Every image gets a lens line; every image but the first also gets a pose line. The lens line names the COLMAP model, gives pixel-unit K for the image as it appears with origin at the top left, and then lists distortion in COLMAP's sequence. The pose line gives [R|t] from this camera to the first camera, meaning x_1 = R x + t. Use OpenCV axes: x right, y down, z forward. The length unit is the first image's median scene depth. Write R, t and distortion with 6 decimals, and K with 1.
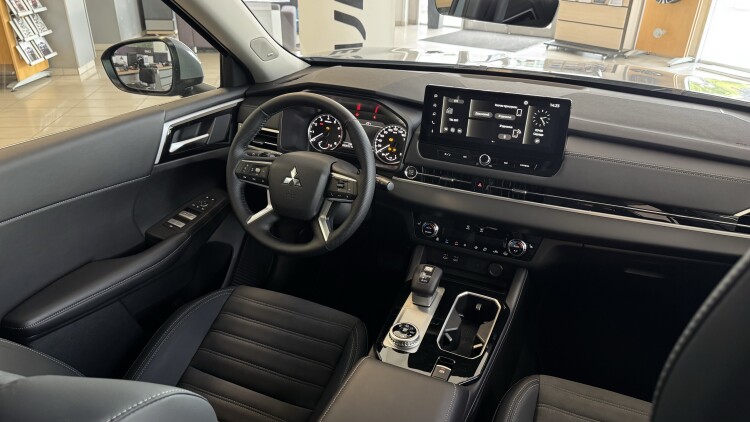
lens RADIAL K [[521.4, 0, 375.0], [0, 521.4, 211.0], [0, 0, 1]] dist [0.090942, -0.127467]
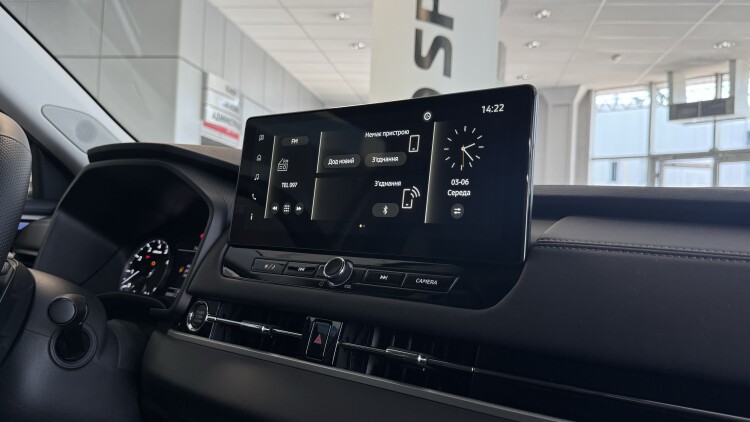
lens RADIAL K [[618.9, 0, 375.0], [0, 618.9, 211.0], [0, 0, 1]] dist [0.168056, -0.376738]
pose [[0.964649, 0.016065, -0.263047, 0.357762], [-0.140499, 0.875811, -0.461752, 0.066659], [0.222961, 0.482386, 0.847108, 0.620079]]
